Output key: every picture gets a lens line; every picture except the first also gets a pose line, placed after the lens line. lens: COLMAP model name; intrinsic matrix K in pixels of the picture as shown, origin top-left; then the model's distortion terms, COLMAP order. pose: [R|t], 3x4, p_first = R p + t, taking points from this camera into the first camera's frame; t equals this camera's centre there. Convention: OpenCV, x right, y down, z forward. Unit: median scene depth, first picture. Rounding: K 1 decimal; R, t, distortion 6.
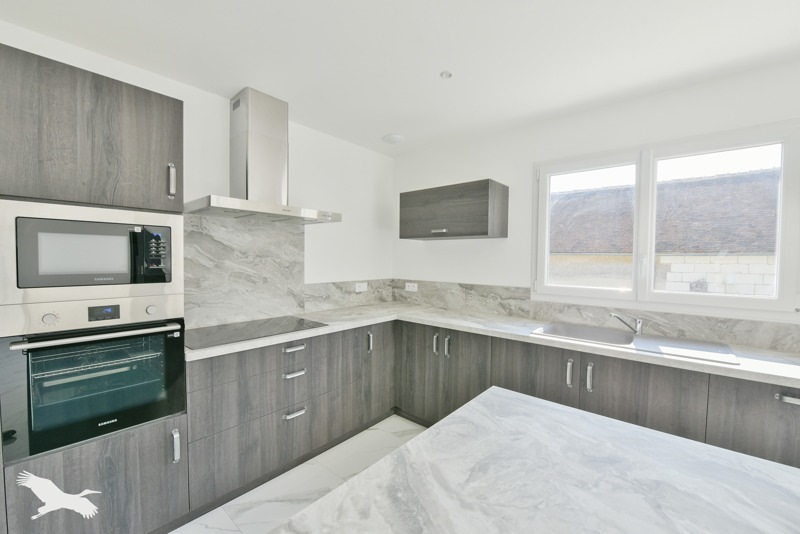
lens RADIAL K [[328.8, 0, 400.3], [0, 328.8, 266.7], [0, 0, 1]] dist [-0.000244, -0.000019]
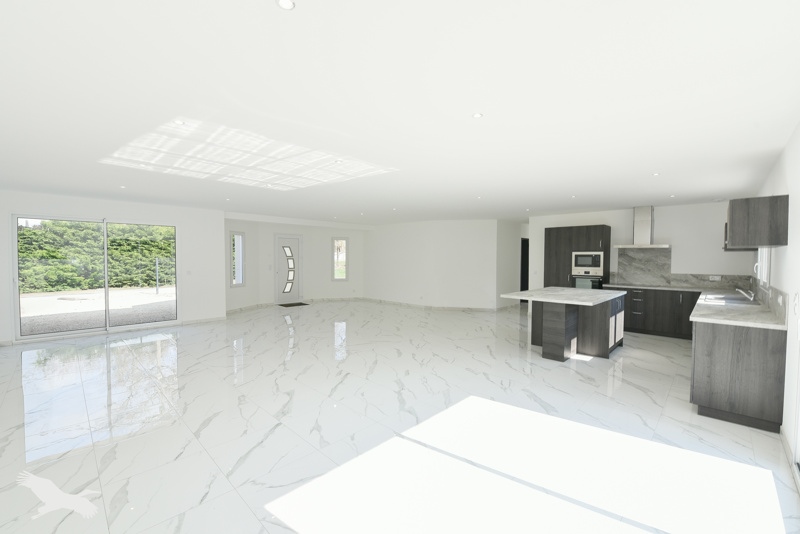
lens RADIAL K [[328.8, 0, 400.5], [0, 328.8, 266.3], [0, 0, 1]] dist [-0.000244, -0.000019]
pose [[-0.044190, 0.023916, -0.998737, 2.210271], [-0.029212, 0.999255, 0.025221, -0.000199], [0.998596, 0.030290, -0.043459, -0.844531]]
